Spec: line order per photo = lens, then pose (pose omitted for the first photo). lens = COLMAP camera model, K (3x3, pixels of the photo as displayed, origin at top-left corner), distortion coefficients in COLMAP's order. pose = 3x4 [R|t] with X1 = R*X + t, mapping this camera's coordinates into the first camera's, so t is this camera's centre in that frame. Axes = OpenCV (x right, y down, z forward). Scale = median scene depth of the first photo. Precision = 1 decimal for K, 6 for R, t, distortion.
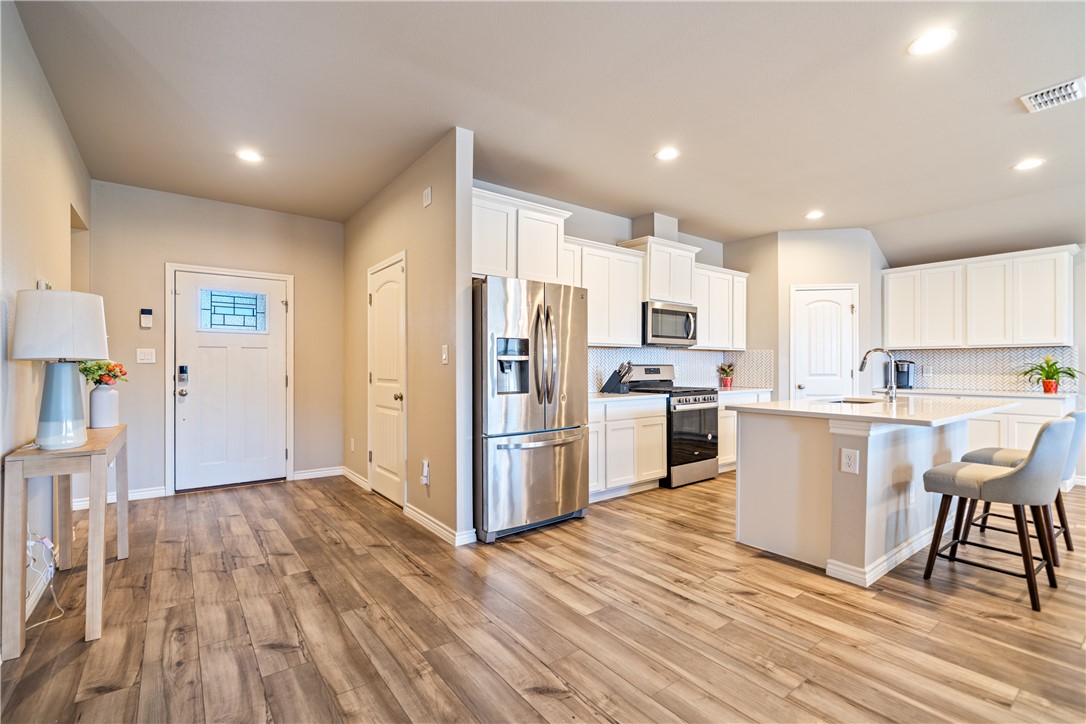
lens RADIAL K [[482.3, 0, 547.0], [0, 482.3, 371.2], [0, 0, 1]] dist [-0.006112, 0.001803]
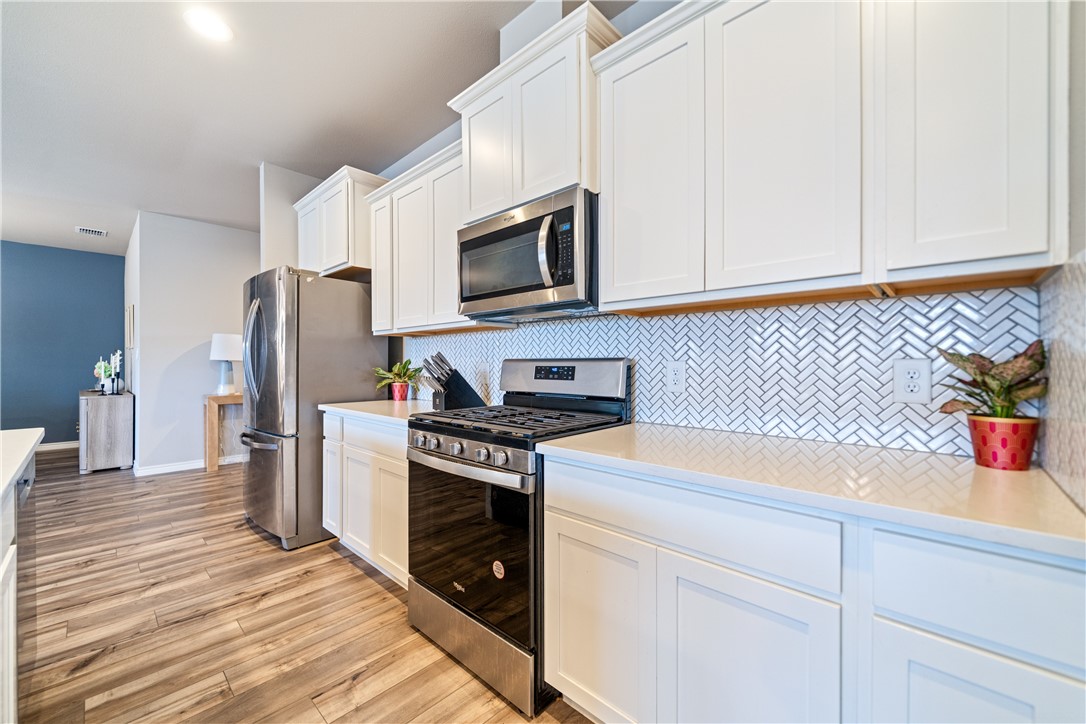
lens RADIAL K [[427.1, 0, 539.1], [0, 427.1, 359.2], [0, 0, 1]] dist [-0.001520, 0.000935]
pose [[0.159841, -0.002540, -0.987139, 0.991298], [-0.004829, 0.999983, -0.003355, -0.018510], [0.987131, 0.005303, 0.159826, 1.516303]]
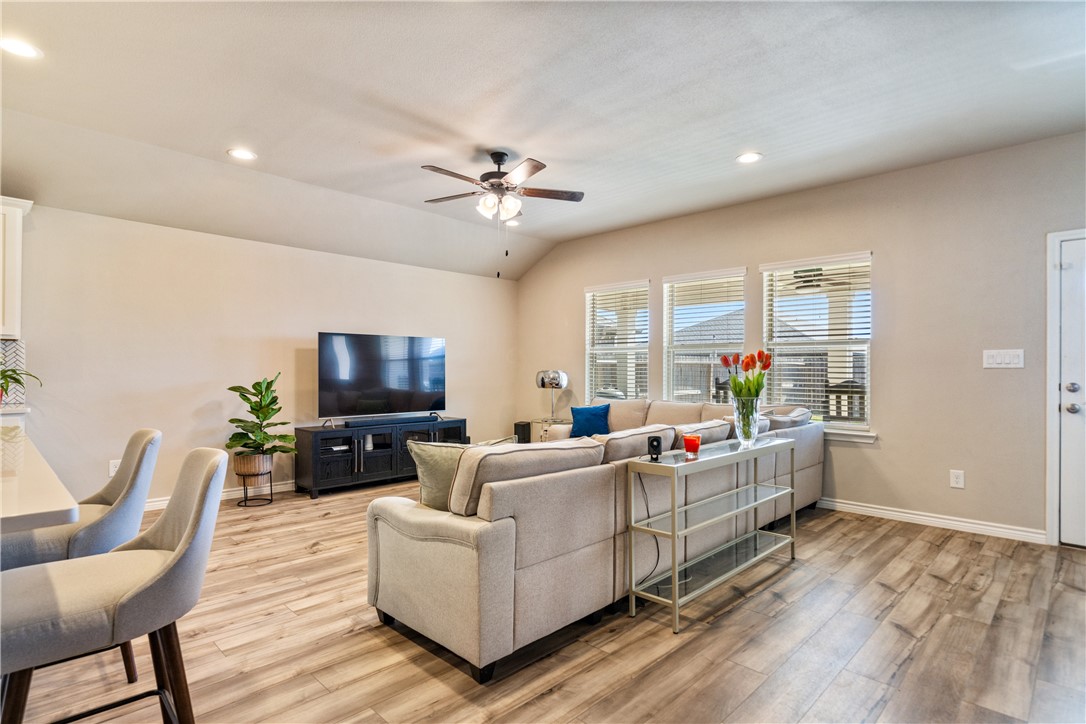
lens RADIAL K [[556.9, 0, 541.7], [0, 556.9, 369.9], [0, 0, 1]] dist [0.000398, -0.000687]
pose [[-0.143685, 0.004112, 0.989615, 0.217680], [0.003080, 0.999988, -0.003708, -0.002271], [-0.989619, 0.002515, -0.143696, 0.495766]]
